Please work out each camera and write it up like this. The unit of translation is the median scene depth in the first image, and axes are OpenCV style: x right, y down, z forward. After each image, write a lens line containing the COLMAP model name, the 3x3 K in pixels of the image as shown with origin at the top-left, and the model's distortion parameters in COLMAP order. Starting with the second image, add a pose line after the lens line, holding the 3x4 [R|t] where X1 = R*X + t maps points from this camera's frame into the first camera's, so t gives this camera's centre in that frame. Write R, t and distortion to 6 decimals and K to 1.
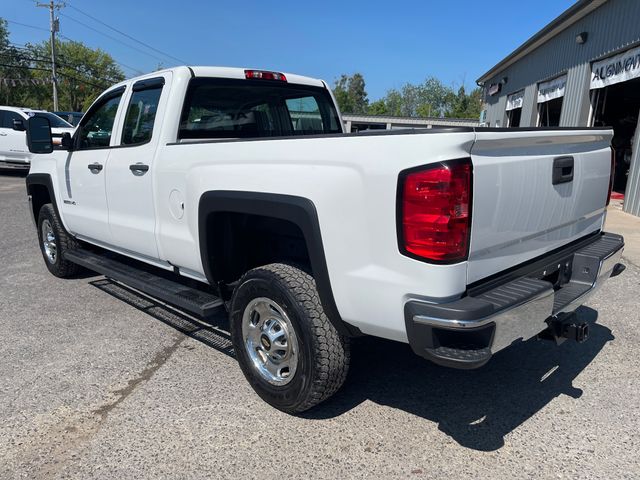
lens RADIAL K [[470.8, 0, 320.0], [0, 470.8, 240.0], [0, 0, 1]] dist [0.075753, -0.100349]
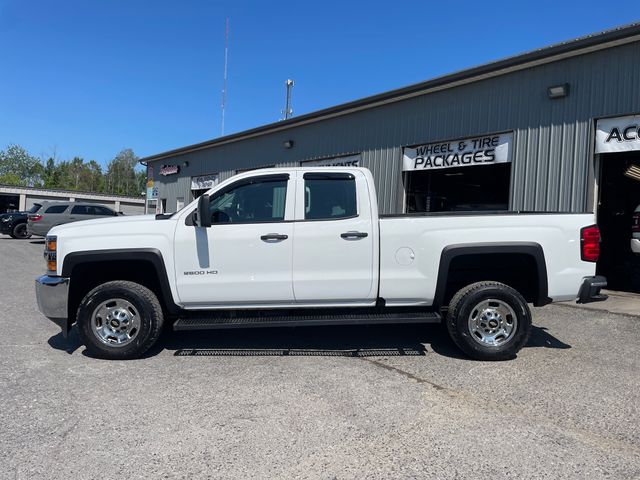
lens RADIAL K [[470.8, 0, 320.0], [0, 470.8, 240.0], [0, 0, 1]] dist [0.075753, -0.100349]
pose [[0.703272, -0.030480, 0.710267, -1.395851], [0.138782, 0.985745, -0.095114, -0.016516], [-0.697243, 0.165464, 0.697477, 0.091920]]
